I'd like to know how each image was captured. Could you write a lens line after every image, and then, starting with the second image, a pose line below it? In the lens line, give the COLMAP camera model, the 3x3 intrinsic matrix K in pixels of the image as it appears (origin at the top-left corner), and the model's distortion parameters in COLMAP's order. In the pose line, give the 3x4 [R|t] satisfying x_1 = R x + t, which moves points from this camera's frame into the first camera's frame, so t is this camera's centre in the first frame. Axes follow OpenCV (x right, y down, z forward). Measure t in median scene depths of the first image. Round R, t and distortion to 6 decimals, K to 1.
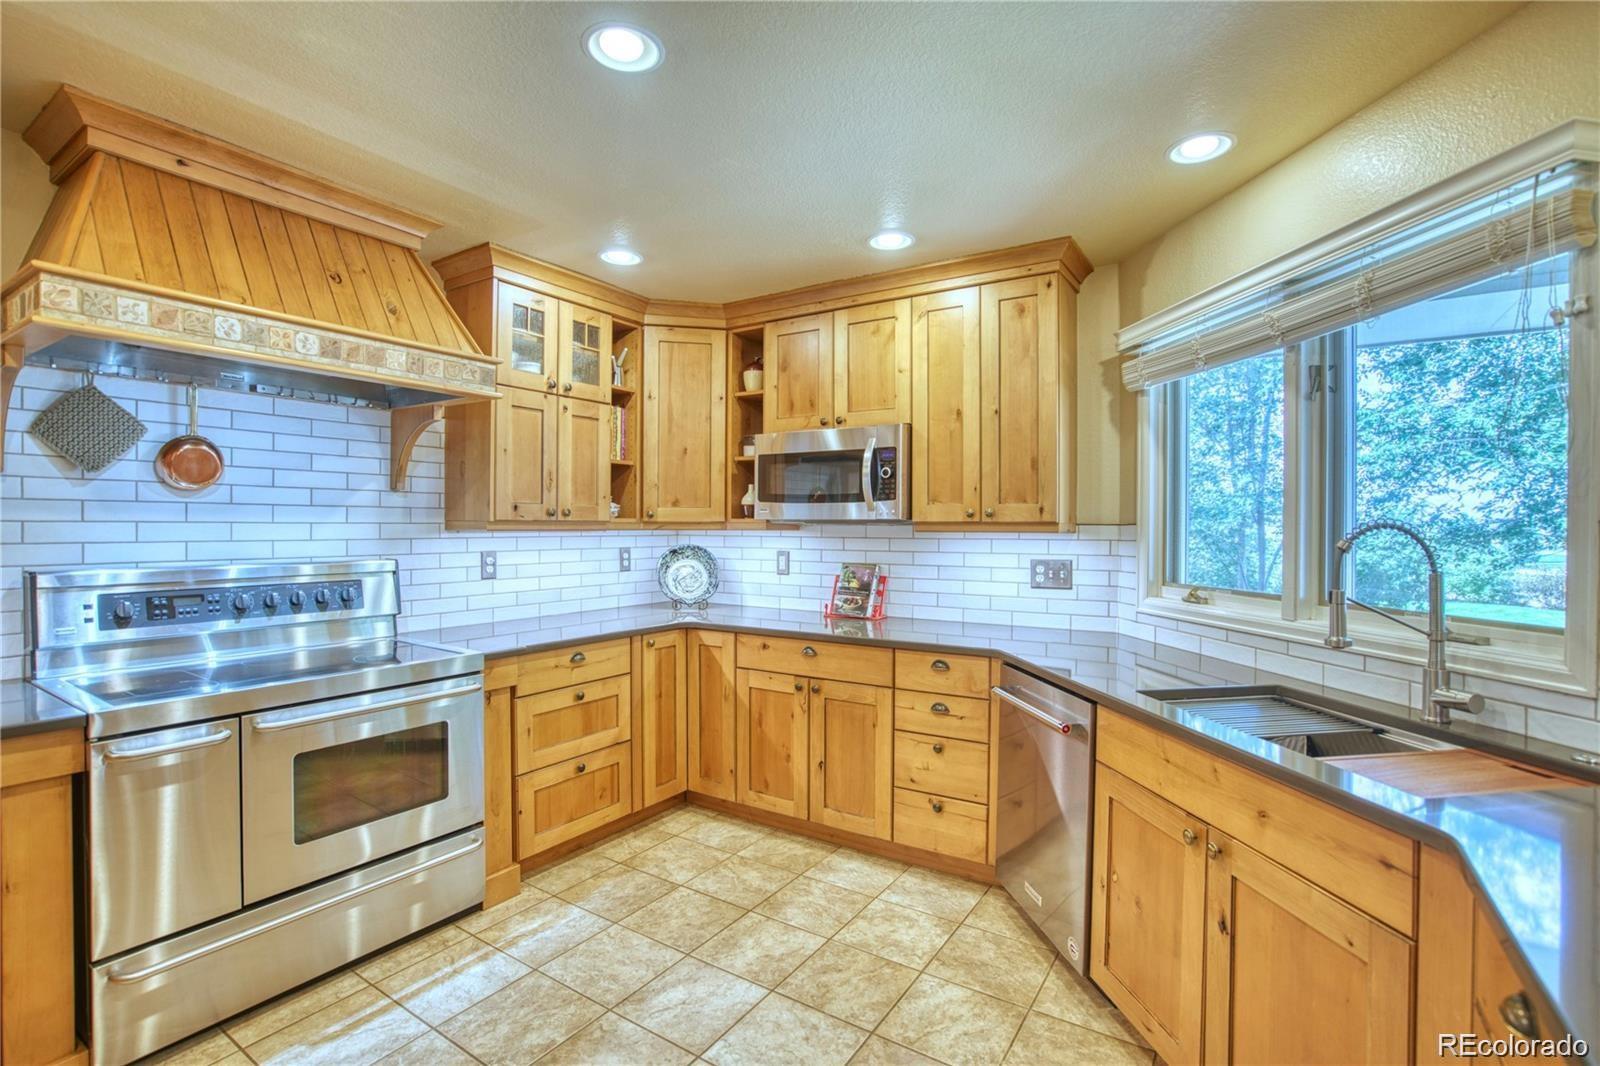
lens RADIAL K [[735.1, 0, 797.1], [0, 735.1, 529.0], [0, 0, 1]] dist [-0.038517, 0.003408]
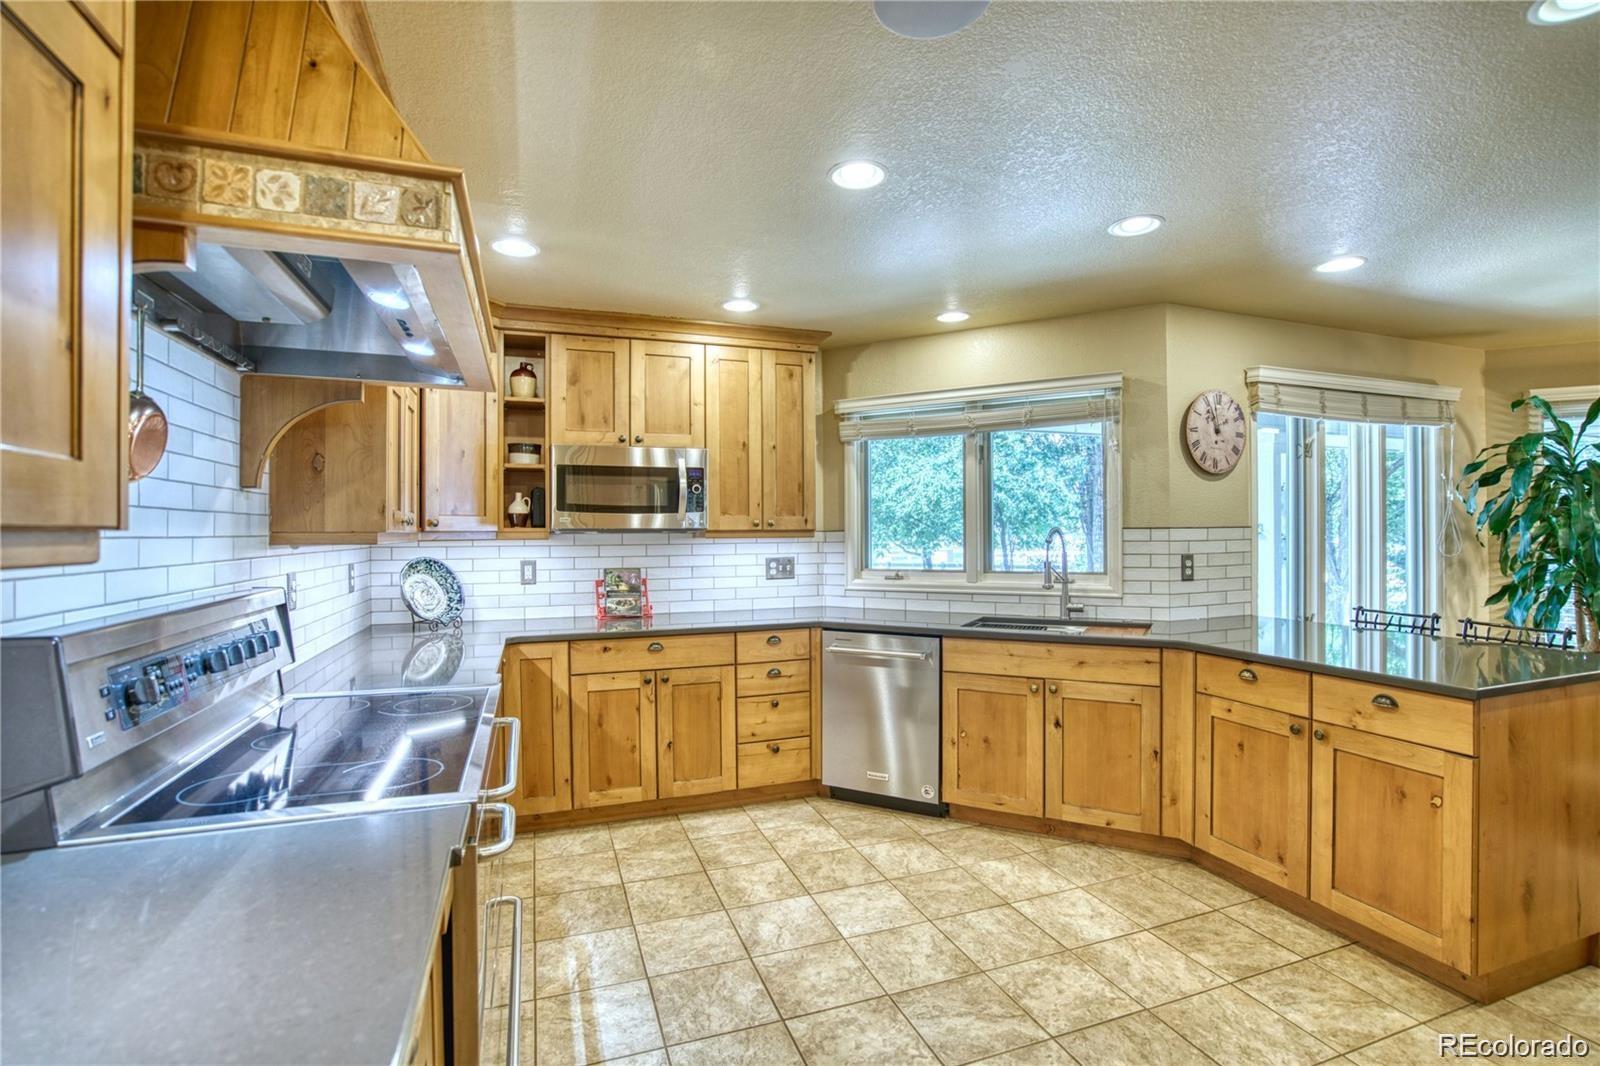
lens RADIAL K [[735.1, 0, 792.4], [0, 735.1, 528.5], [0, 0, 1]] dist [-0.038517, 0.003408]
pose [[0.606813, -0.003903, 0.794835, -0.730927], [0.011891, 0.999921, -0.004168, -0.005725], [-0.794756, 0.011980, 0.606811, 0.155718]]
